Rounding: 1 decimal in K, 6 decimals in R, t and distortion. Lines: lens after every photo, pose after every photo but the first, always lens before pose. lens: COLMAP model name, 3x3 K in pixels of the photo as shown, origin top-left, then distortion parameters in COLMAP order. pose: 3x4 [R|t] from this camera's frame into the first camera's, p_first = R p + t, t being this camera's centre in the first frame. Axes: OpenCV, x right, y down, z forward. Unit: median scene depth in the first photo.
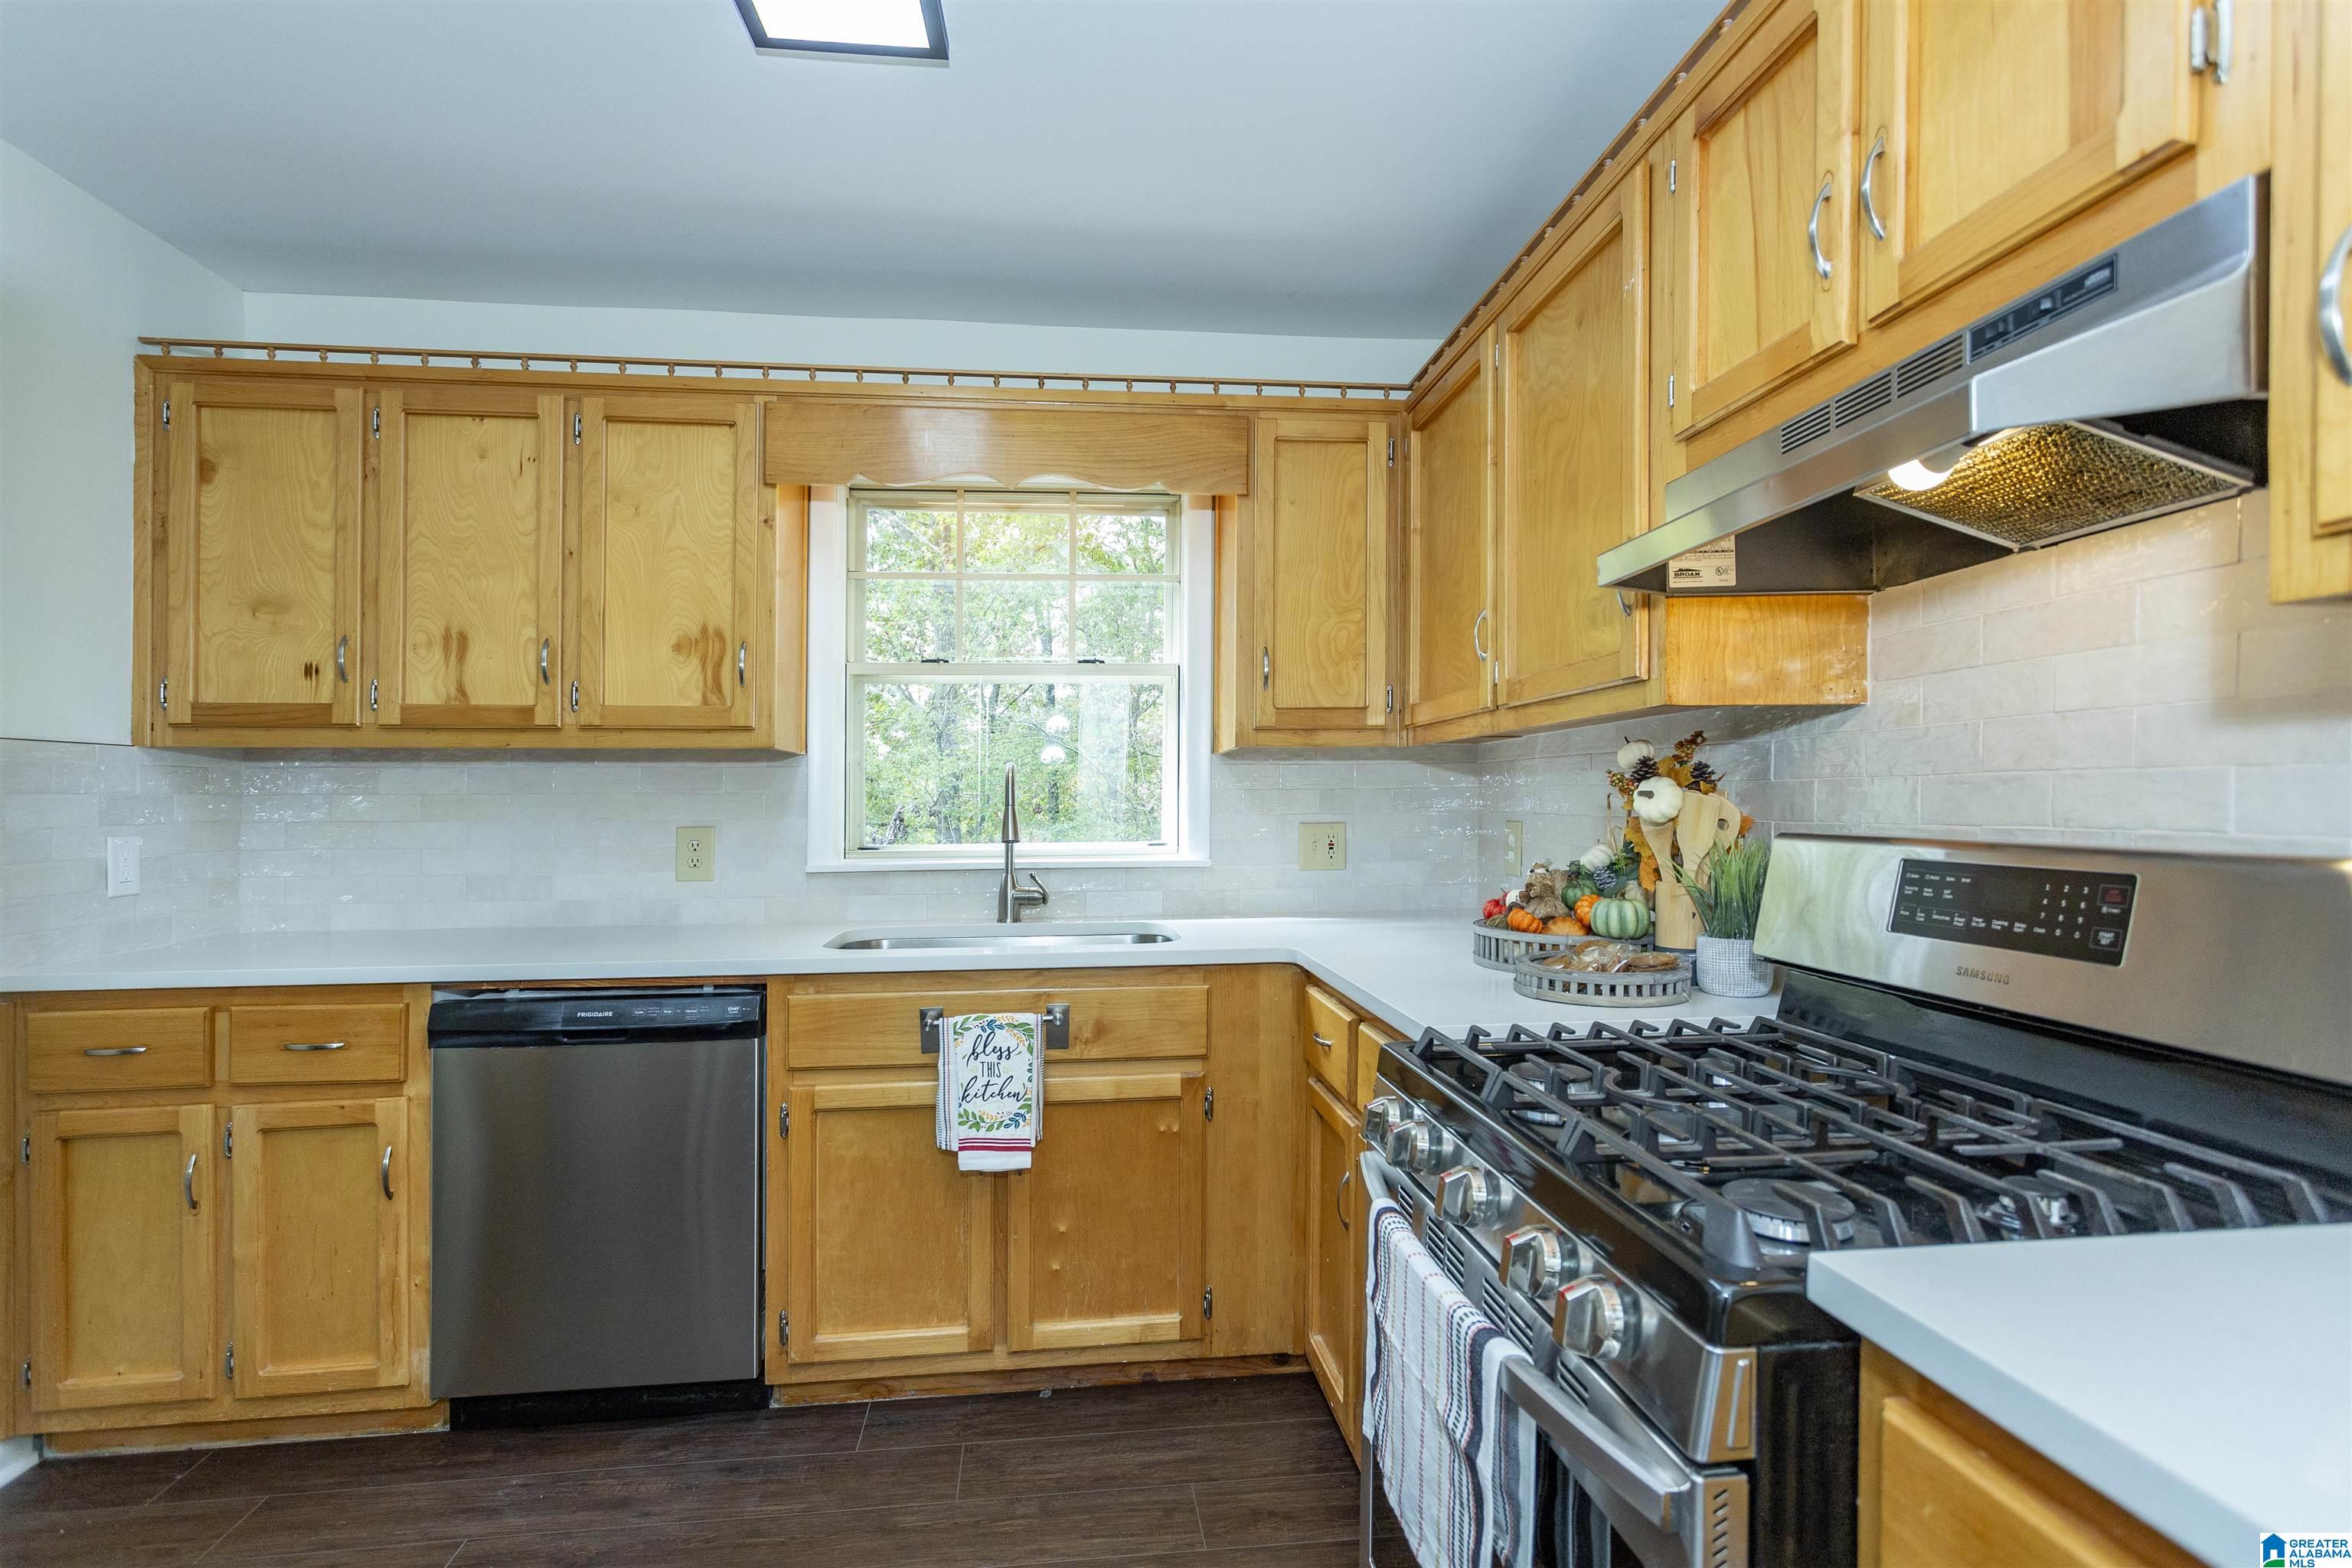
lens RADIAL K [[1126.7, 0, 1188.4], [0, 1126.7, 796.4], [0, 0, 1]] dist [0.003385, 0.002852]
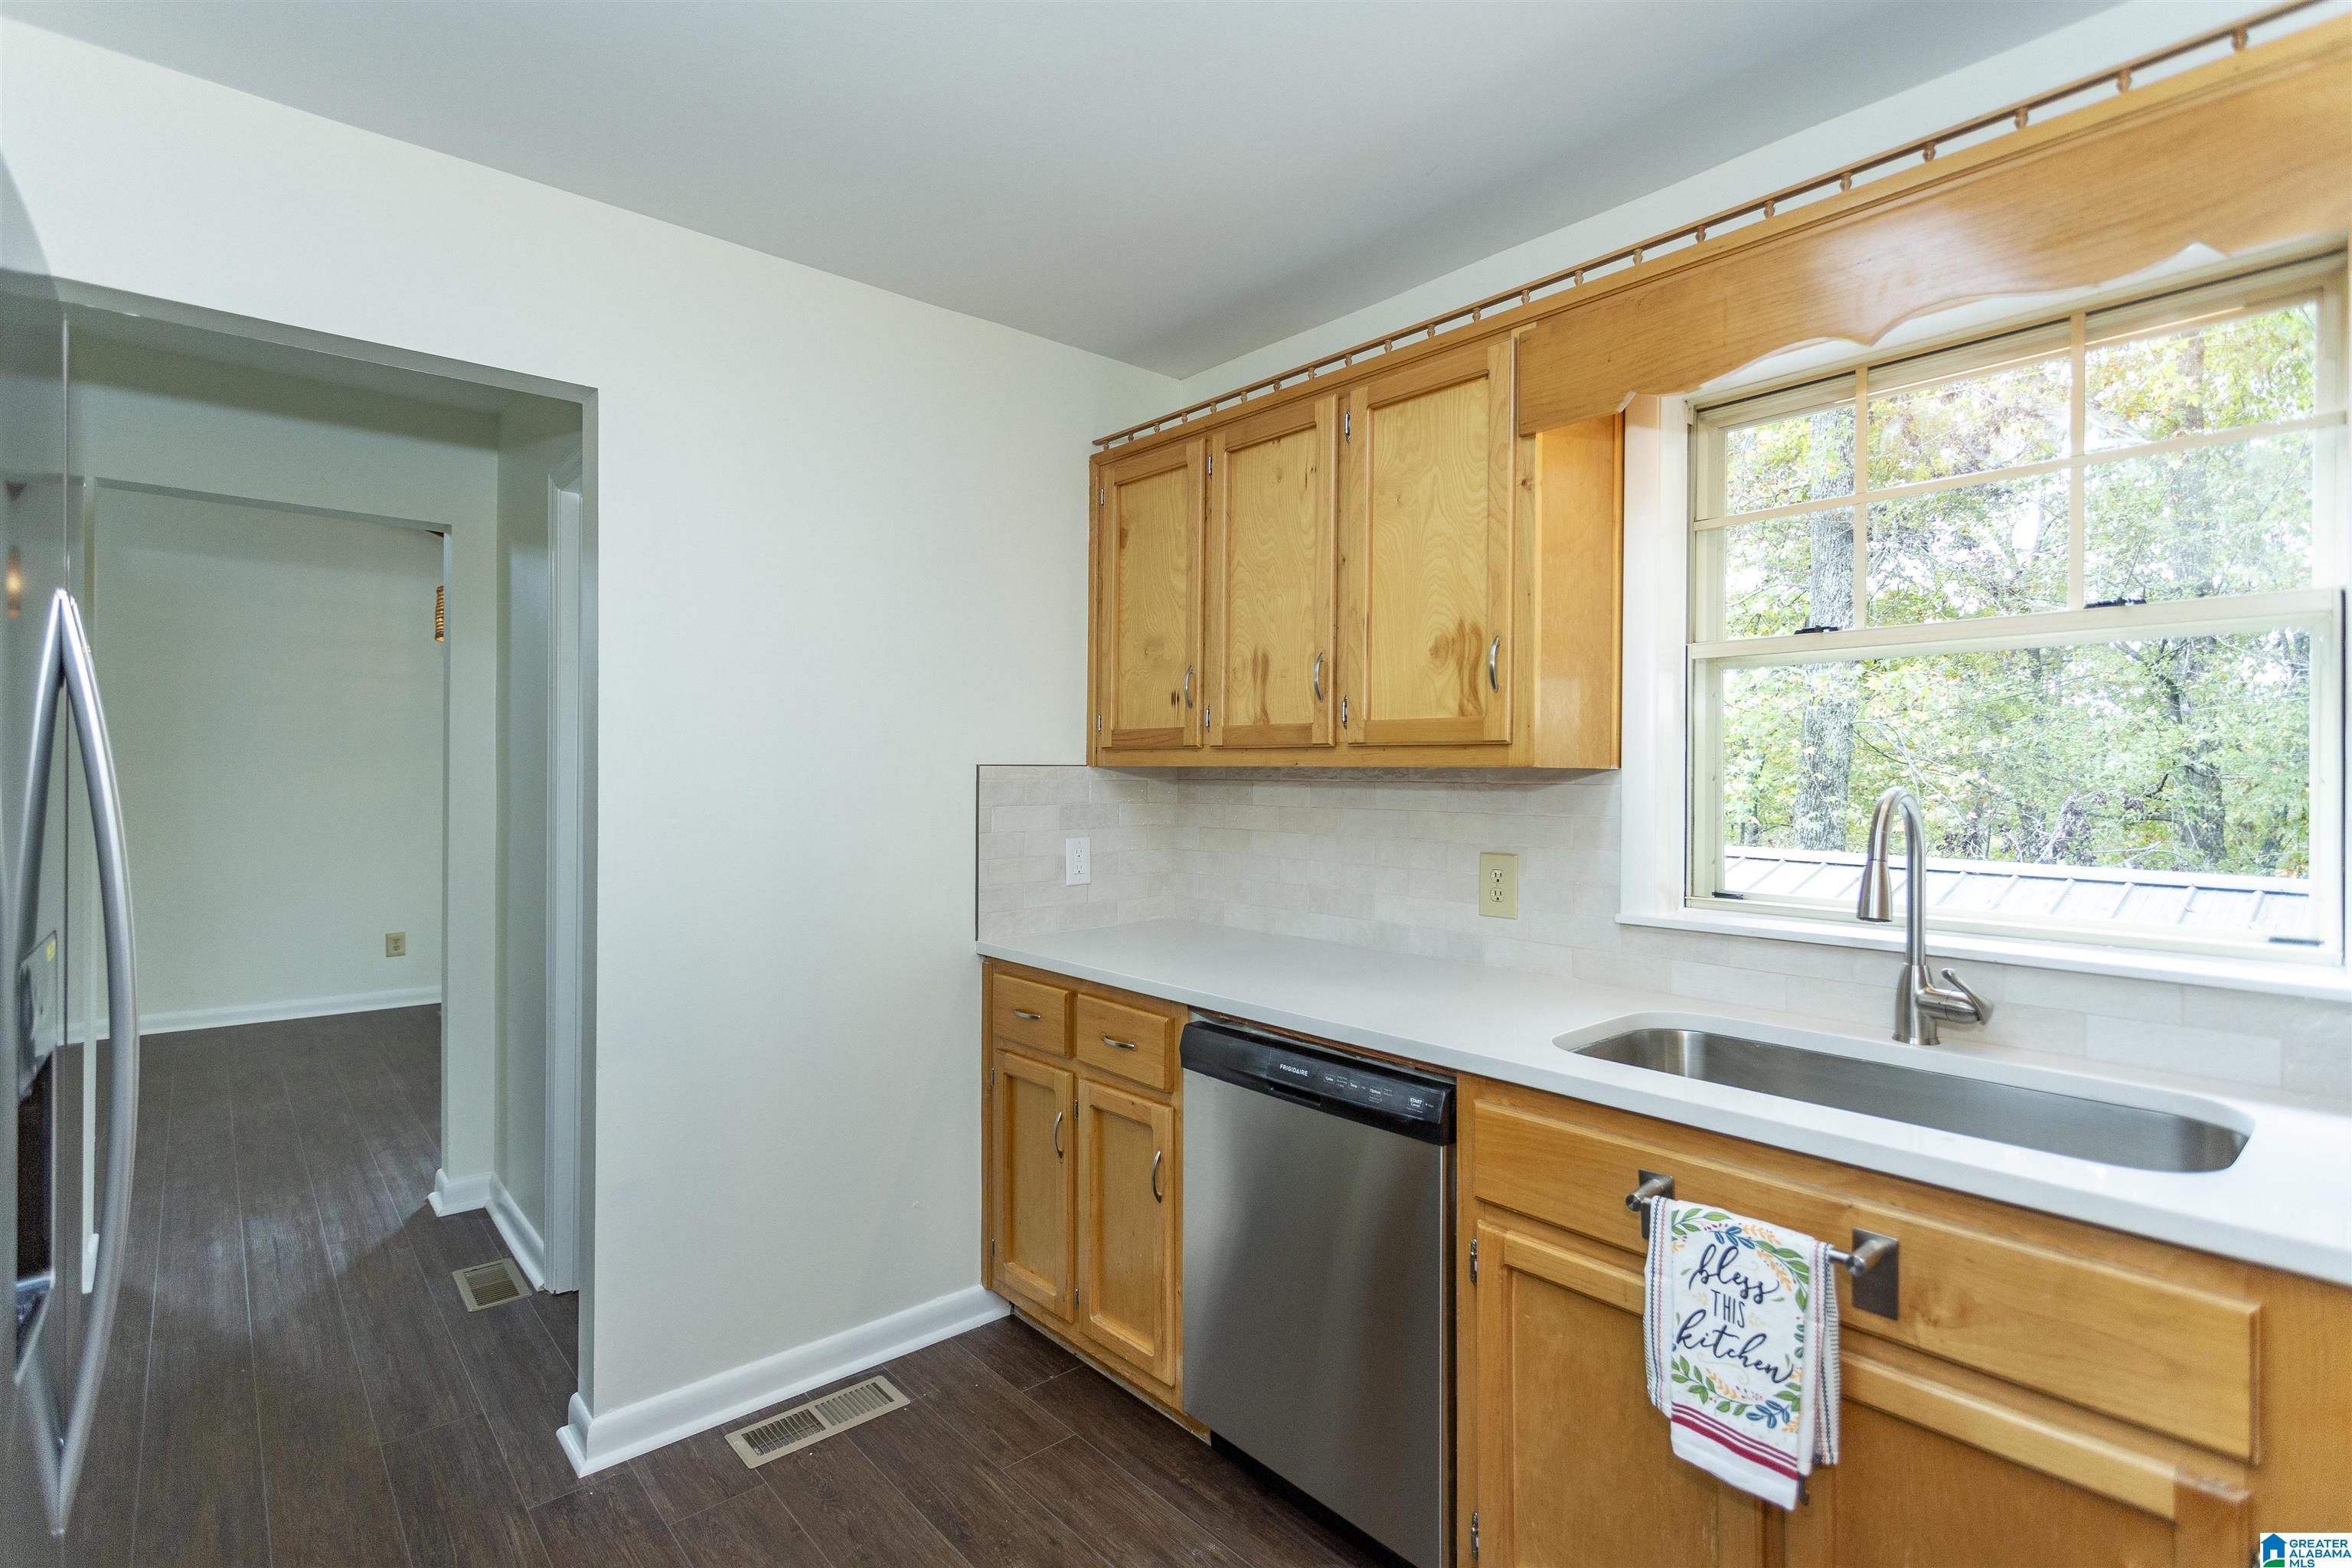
lens RADIAL K [[1126.7, 0, 1141.1], [0, 1126.7, 750.6], [0, 0, 1]] dist [0.003385, 0.002852]
pose [[0.552101, -0.007422, -0.833744, 0.144181], [-0.003602, 0.999930, -0.011287, -0.046716], [0.833769, 0.009235, 0.552036, 0.351732]]
